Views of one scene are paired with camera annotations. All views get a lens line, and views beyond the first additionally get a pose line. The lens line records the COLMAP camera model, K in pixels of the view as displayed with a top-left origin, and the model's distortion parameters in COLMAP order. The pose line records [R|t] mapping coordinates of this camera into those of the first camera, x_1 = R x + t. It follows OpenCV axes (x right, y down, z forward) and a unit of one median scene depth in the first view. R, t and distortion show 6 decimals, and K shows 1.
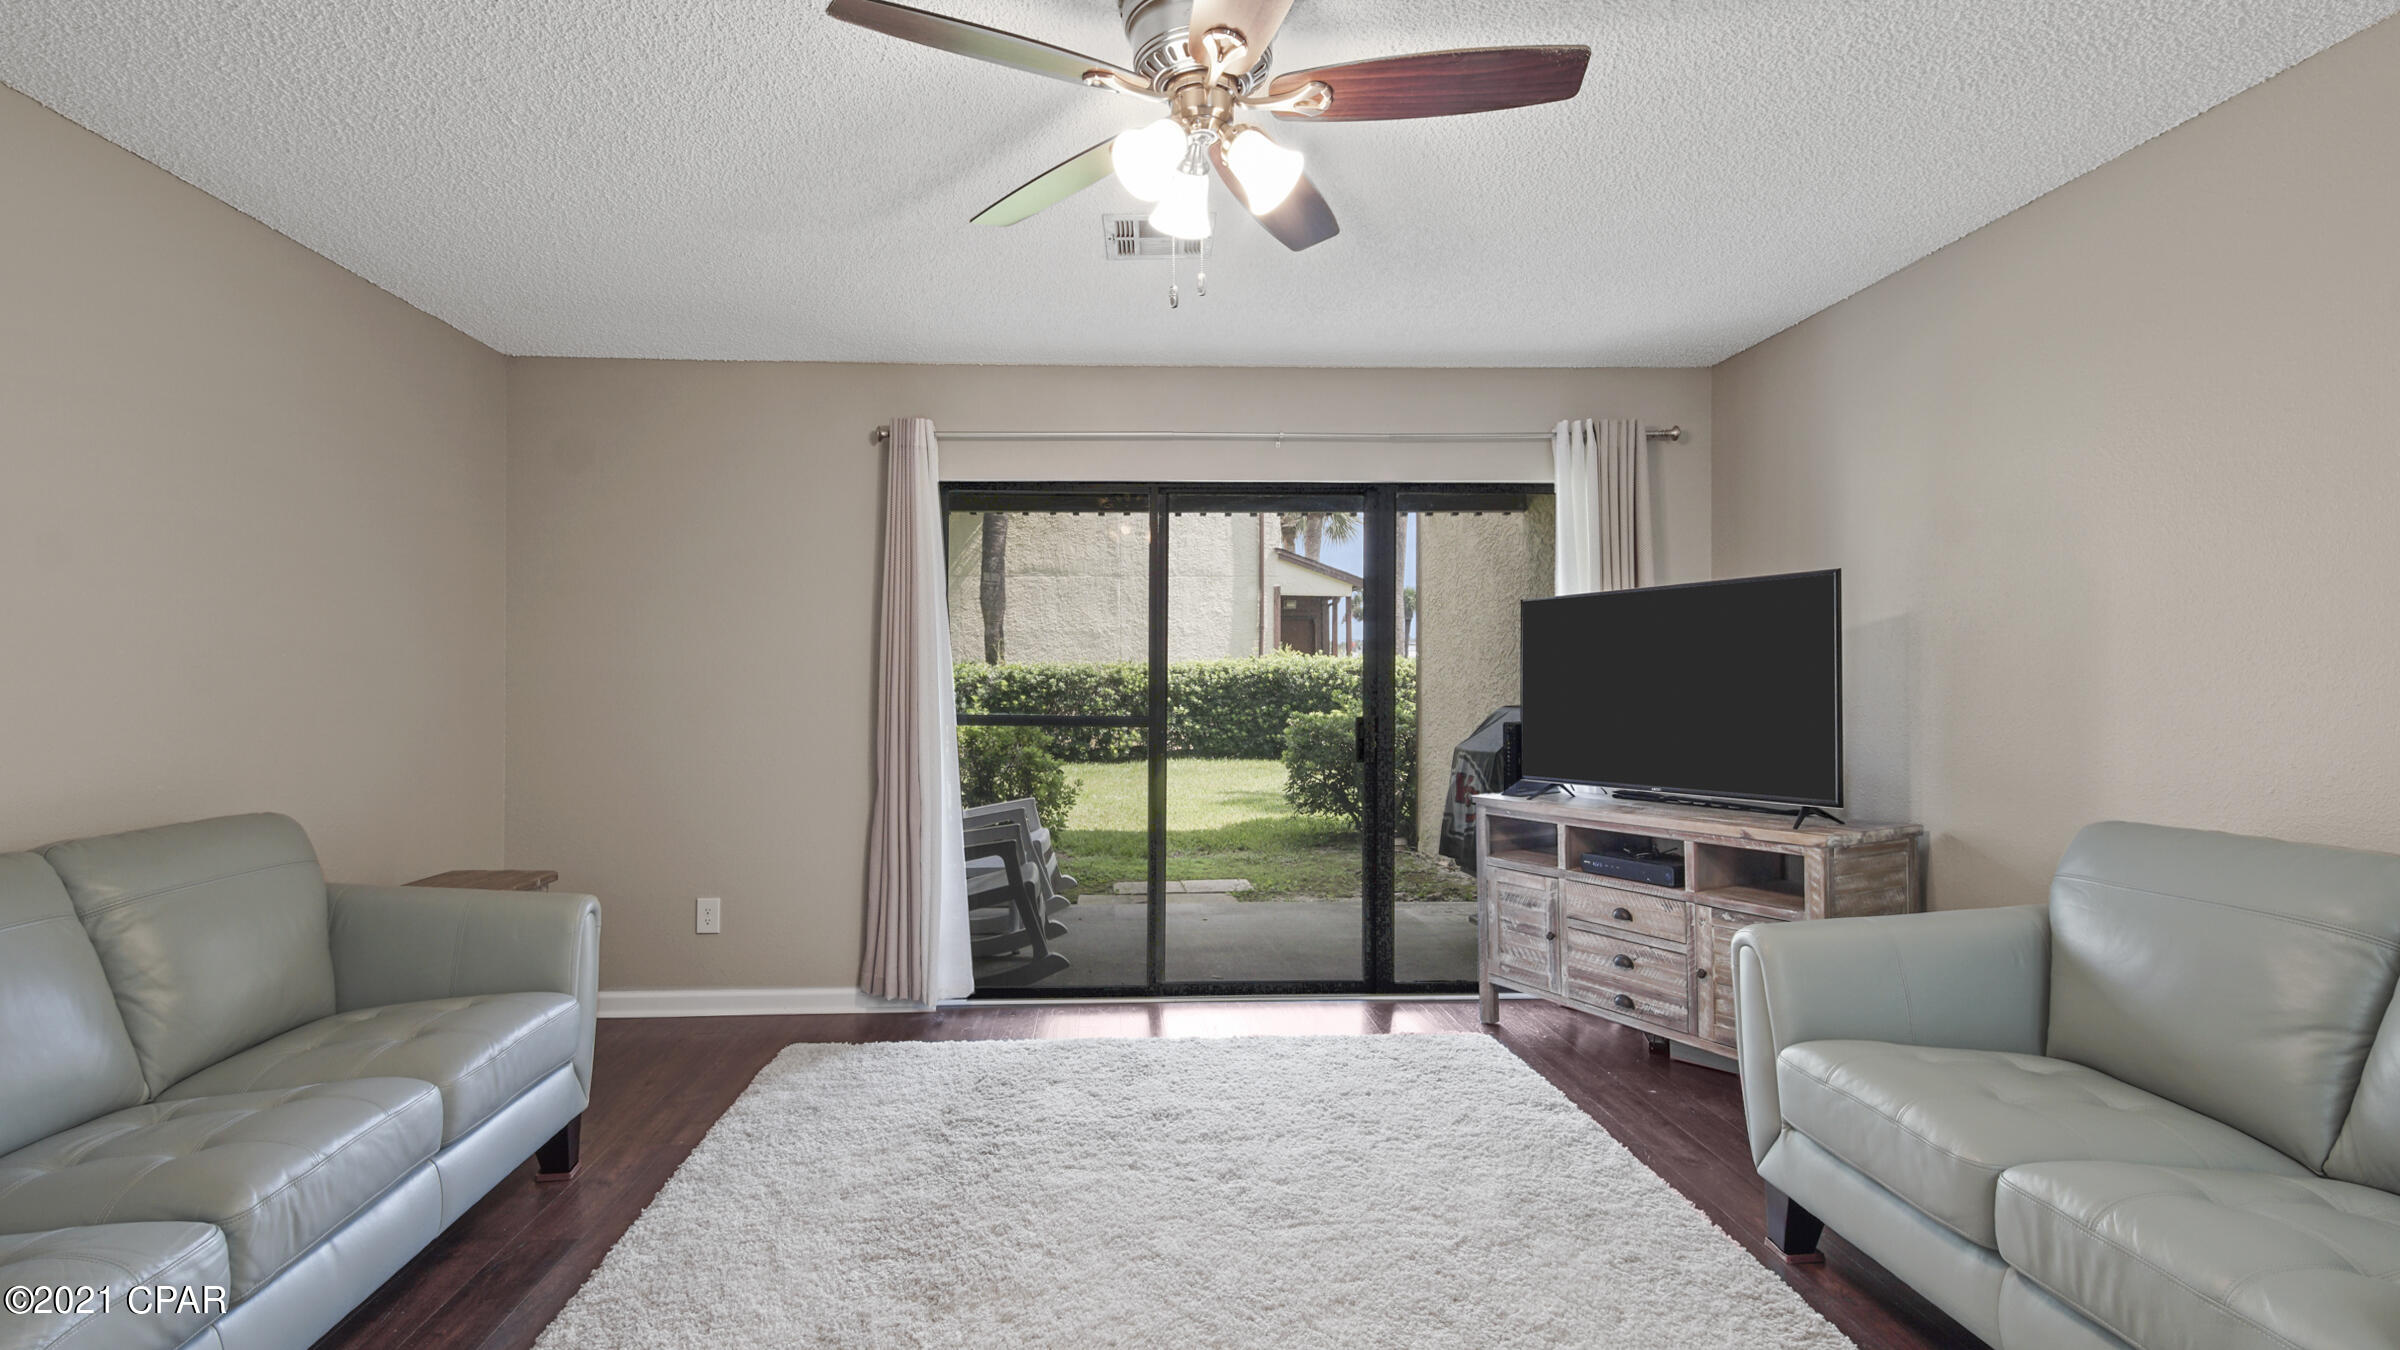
lens RADIAL K [[1157.7, 0, 1228.0], [0, 1157.7, 679.8], [0, 0, 1]] dist [0.005073, 0.000096]
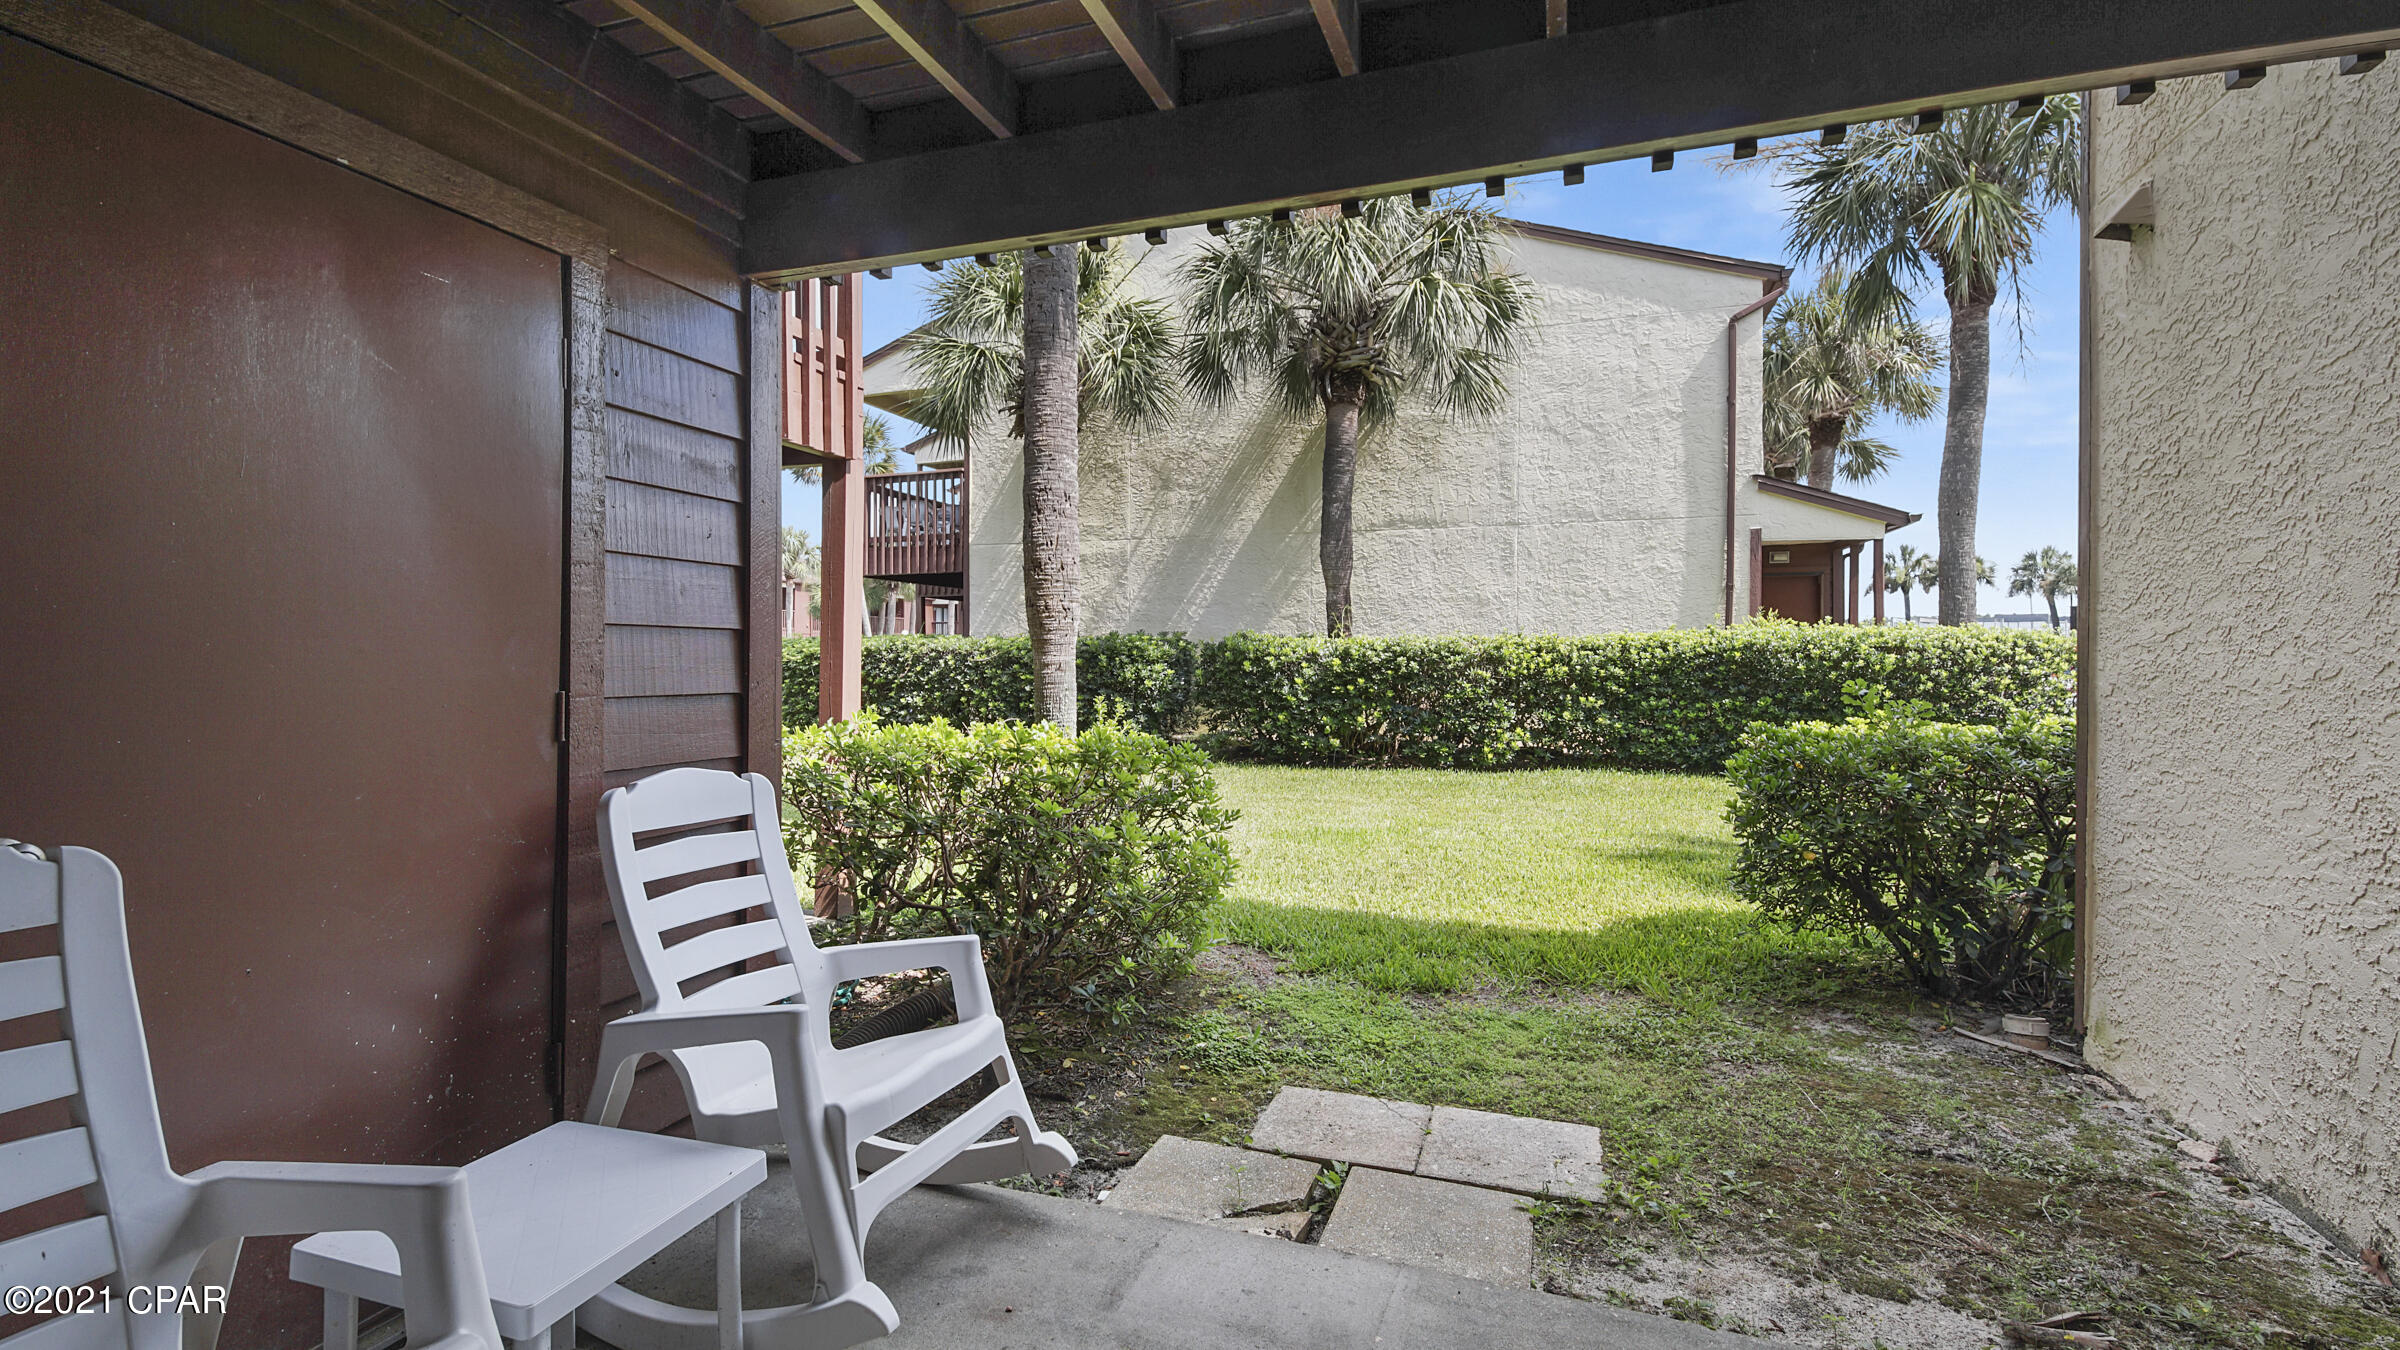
lens RADIAL K [[1037.7, 0, 1143.7], [0, 1037.7, 657.3], [0, 0, 1]] dist [0.002171, -0.001845]
pose [[0.872141, 0.005252, -0.489227, 0.081220], [-0.005943, 0.999982, 0.000140, 0.000852], [0.489219, 0.002785, 0.872157, 0.792017]]
